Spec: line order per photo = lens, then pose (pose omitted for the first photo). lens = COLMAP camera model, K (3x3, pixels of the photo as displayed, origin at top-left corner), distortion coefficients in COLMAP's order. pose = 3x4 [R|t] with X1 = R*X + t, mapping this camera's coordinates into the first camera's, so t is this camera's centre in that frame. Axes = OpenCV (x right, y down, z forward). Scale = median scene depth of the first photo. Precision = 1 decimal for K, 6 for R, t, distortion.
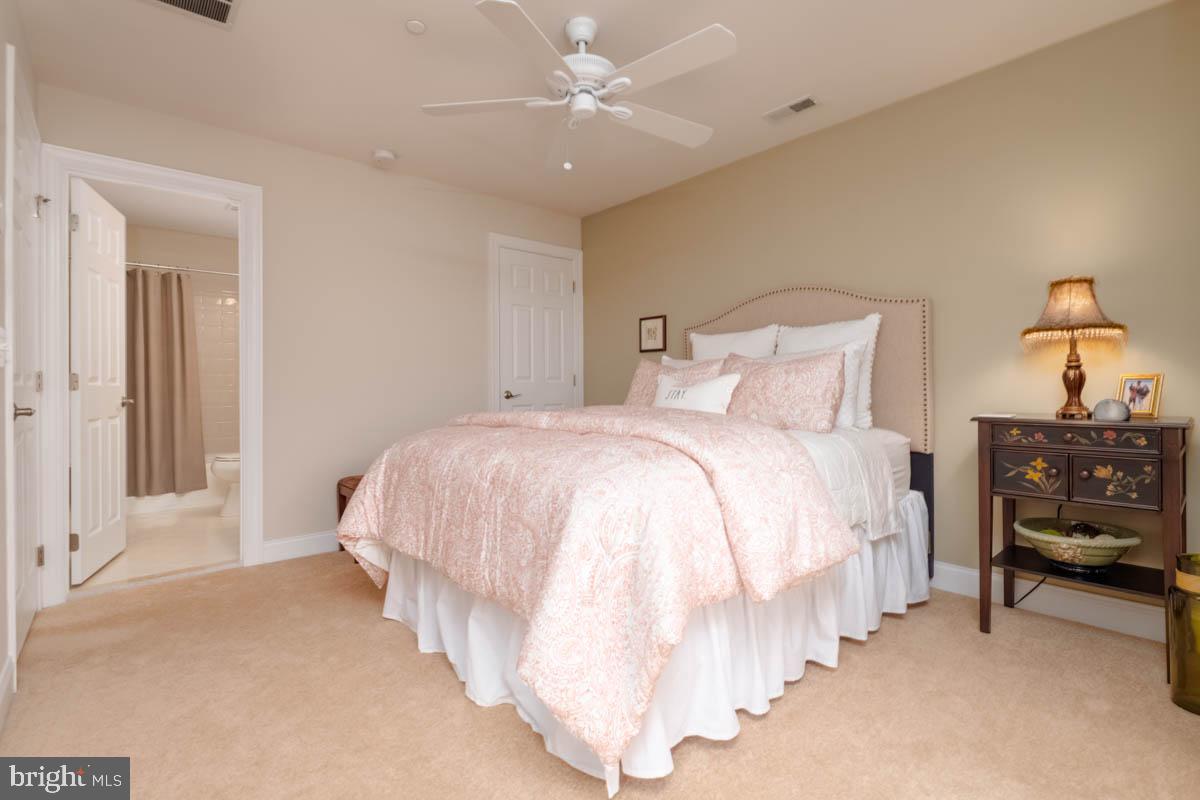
lens RADIAL K [[540.2, 0, 600.0], [0, 540.2, 400.0], [0, 0, 1]] dist [-0.033987, 0.000054]
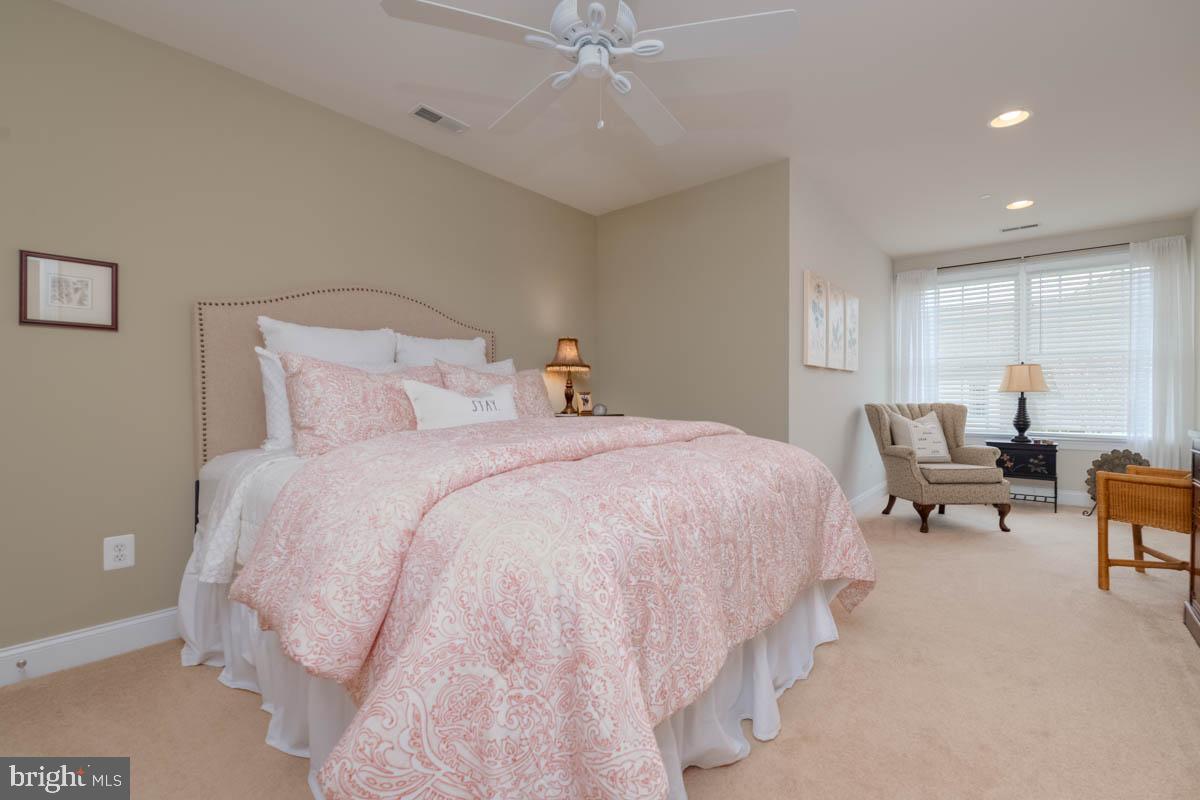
lens RADIAL K [[525.1, 0, 600.0], [0, 525.1, 400.0], [0, 0, 1]] dist [0.000713, 0.000032]
pose [[-0.140184, -0.003279, 0.990120, -0.811642], [0.022024, 0.999737, 0.006429, -0.023938], [-0.989880, 0.022707, -0.140075, 1.032741]]
